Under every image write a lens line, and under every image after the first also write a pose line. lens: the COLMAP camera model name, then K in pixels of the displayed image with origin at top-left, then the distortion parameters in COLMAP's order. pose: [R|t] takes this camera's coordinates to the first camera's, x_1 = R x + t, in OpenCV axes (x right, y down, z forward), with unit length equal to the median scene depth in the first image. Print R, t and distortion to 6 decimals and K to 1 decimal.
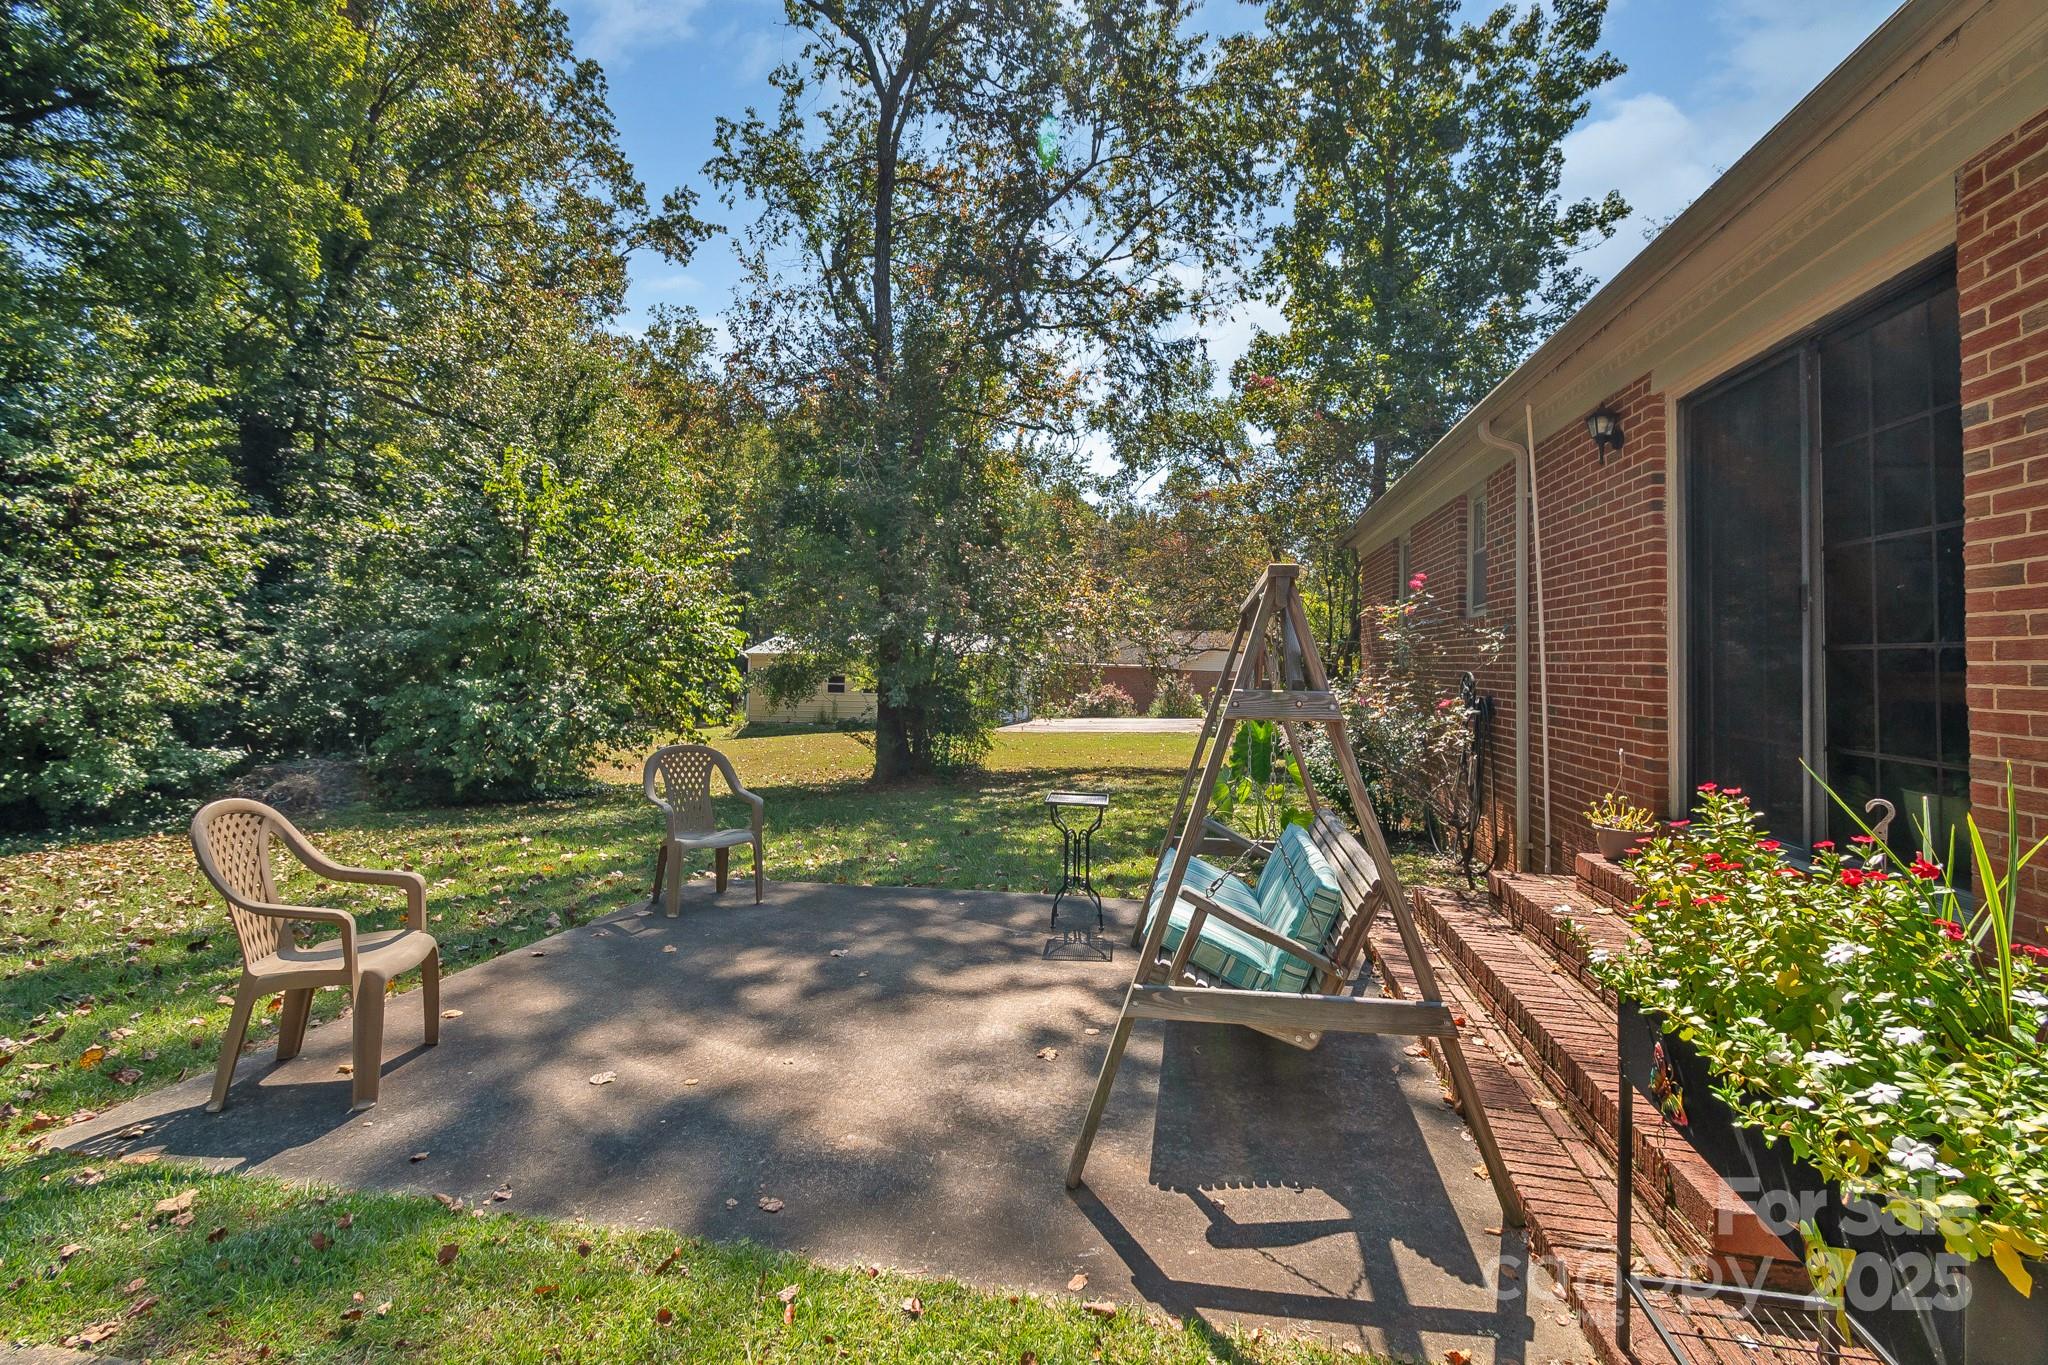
lens RADIAL K [[885.1, 0, 1068.1], [0, 885.1, 653.8], [0, 0, 1]] dist [0.001342, 0.000171]
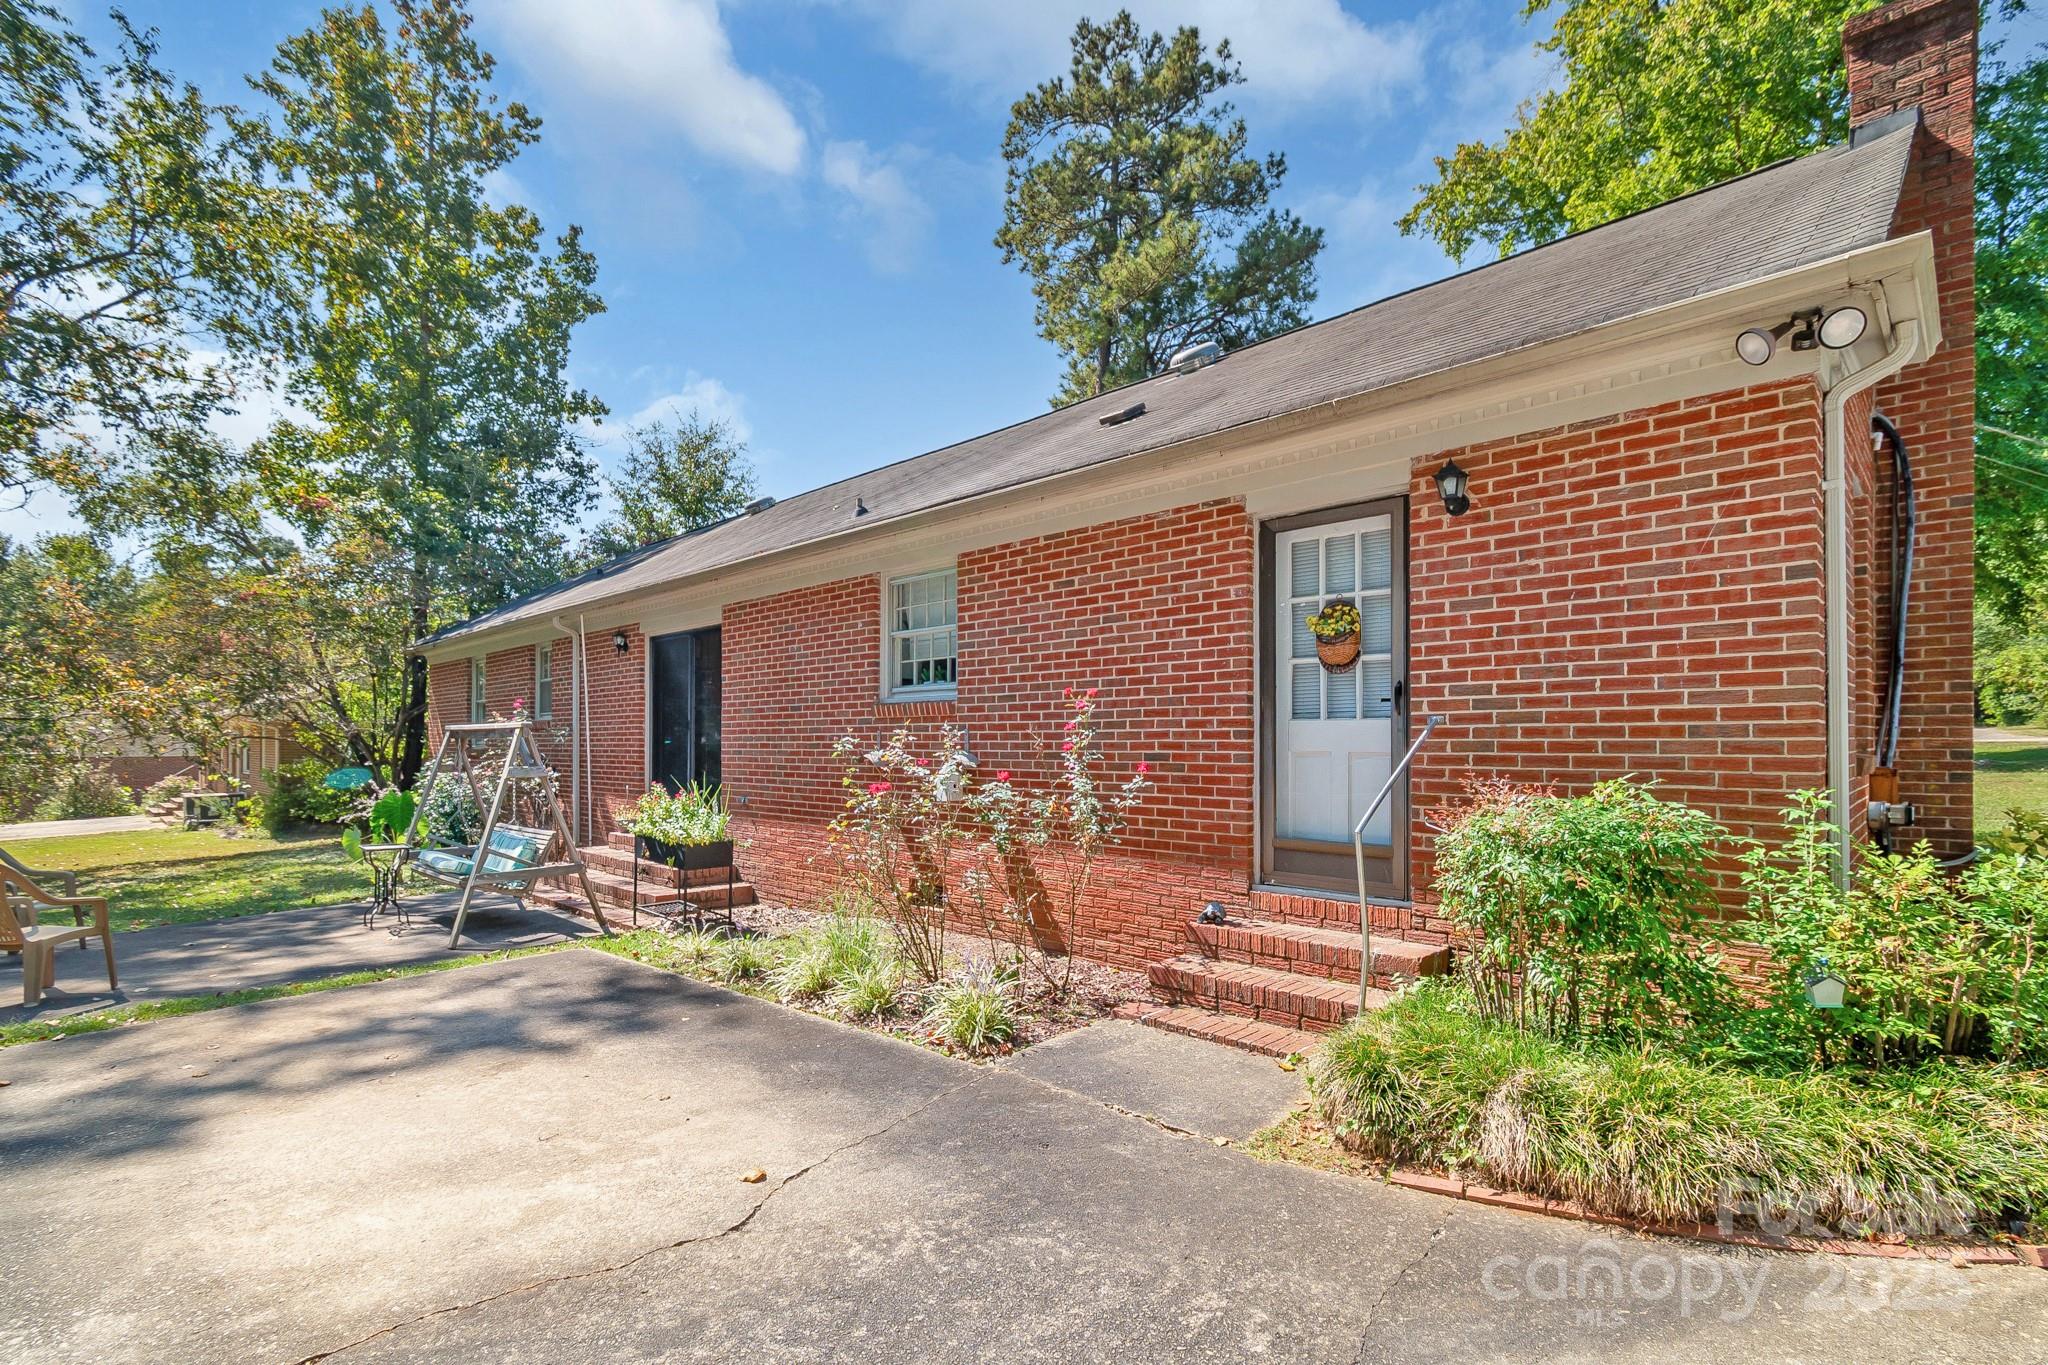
lens RADIAL K [[928.3, 0, 996.3], [0, 928.3, 739.6], [0, 0, 1]] dist [0.001390, 0.000069]
pose [[0.571716, -0.007001, 0.820422, -0.400721], [0.000447, 0.999966, 0.008222, -0.016159], [-0.820452, -0.004334, 0.571700, -0.577037]]
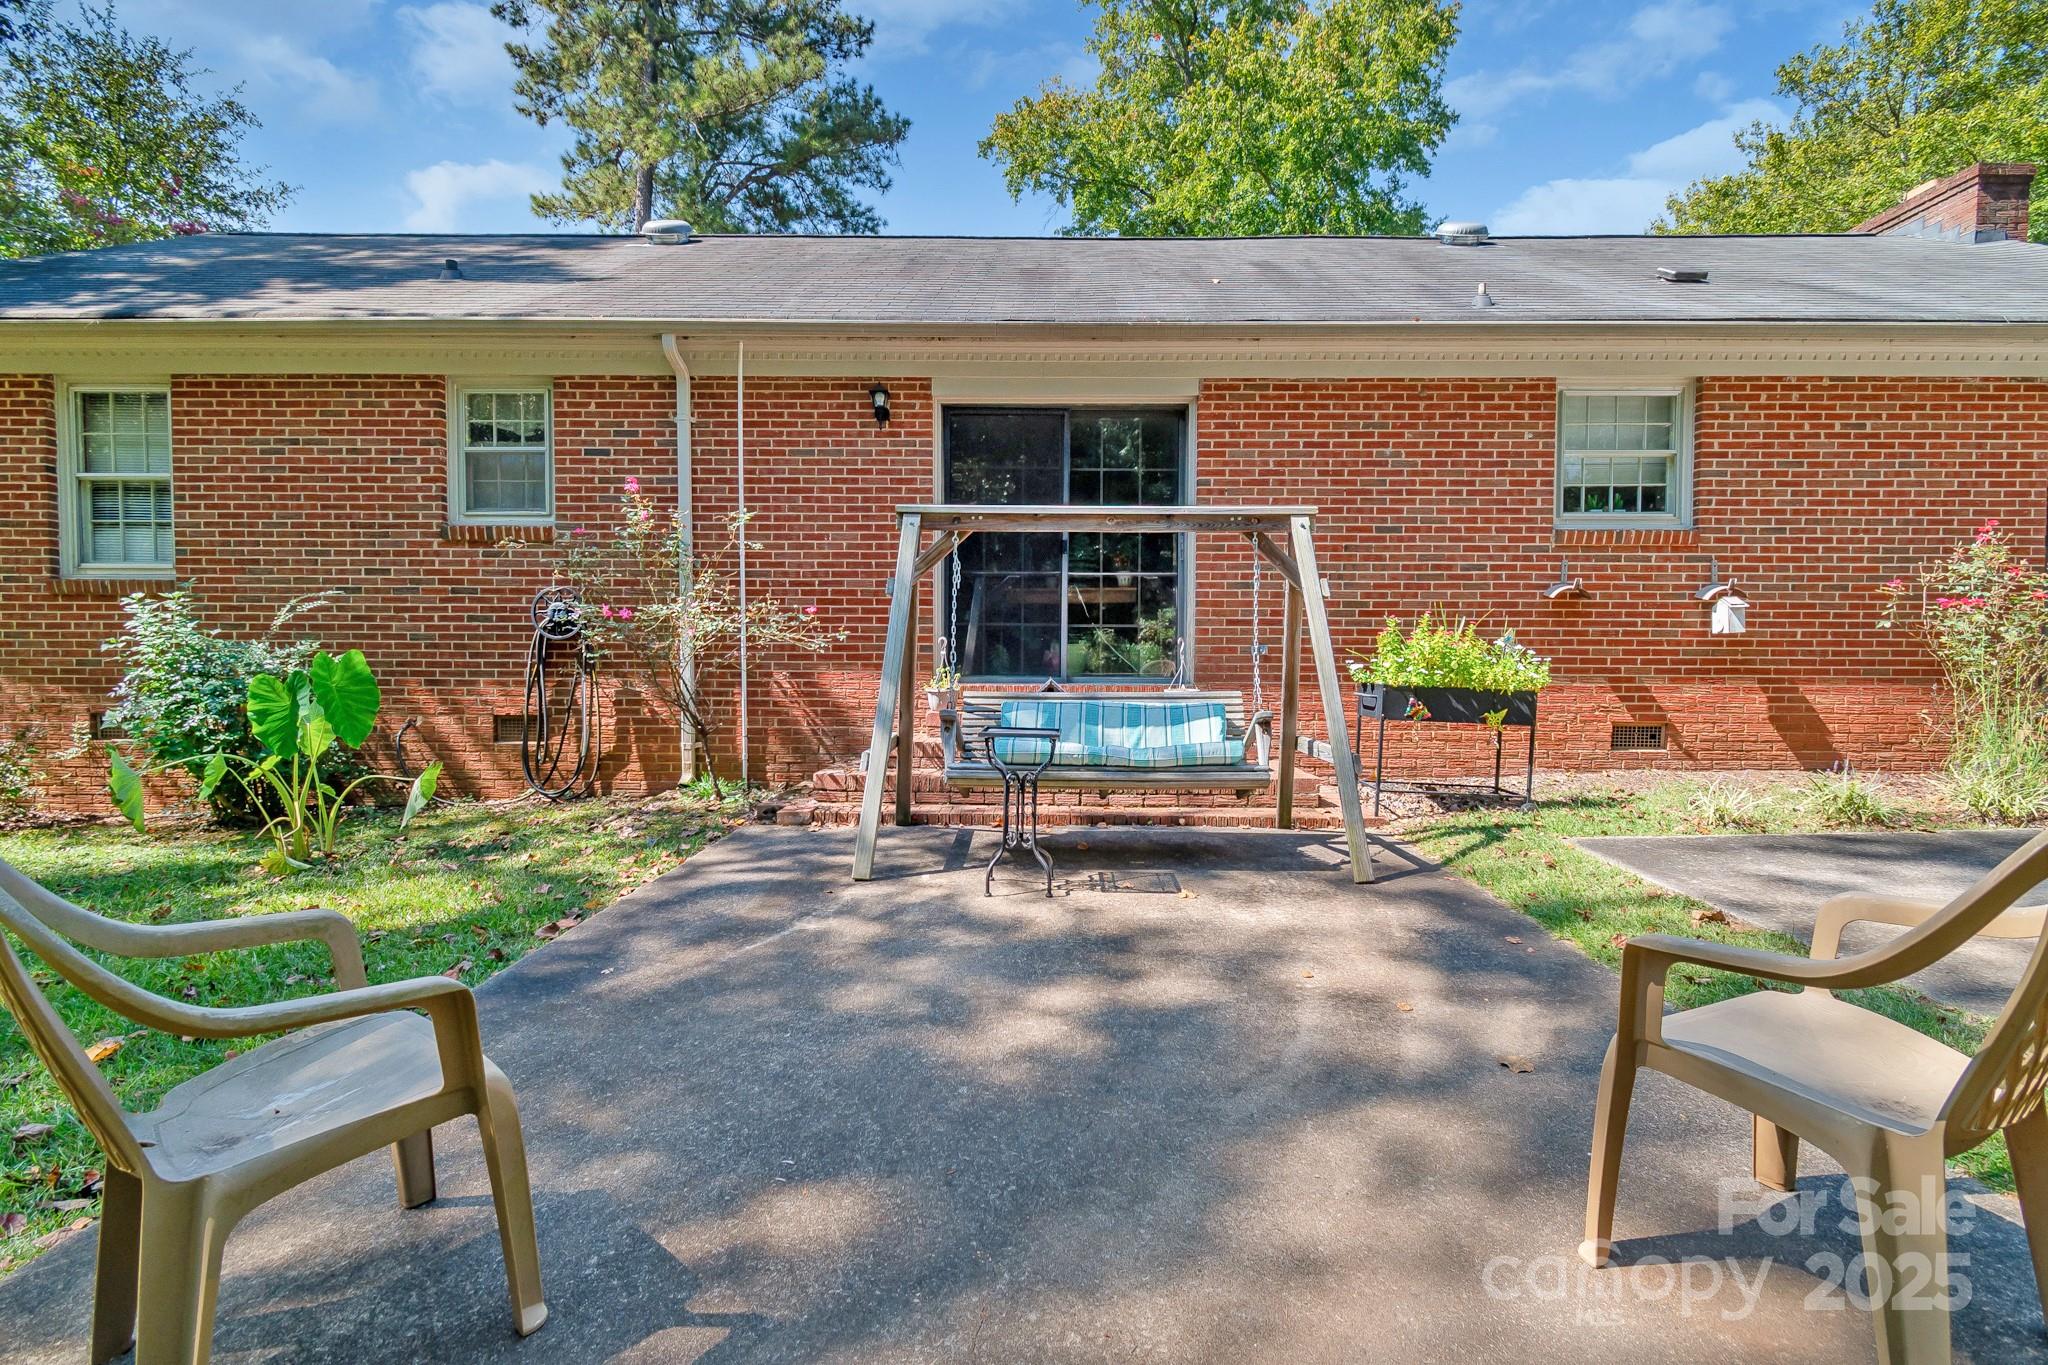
lens RADIAL K [[926.4, 0, 1024.0], [0, 926.4, 682.5], [0, 0, 1]] dist [-0.000559, -0.000498]
pose [[-0.146659, -0.047402, 0.988051, -0.442844], [-0.016338, 0.998831, 0.045494, 0.054041], [-0.989052, -0.009471, -0.147262, 0.530149]]
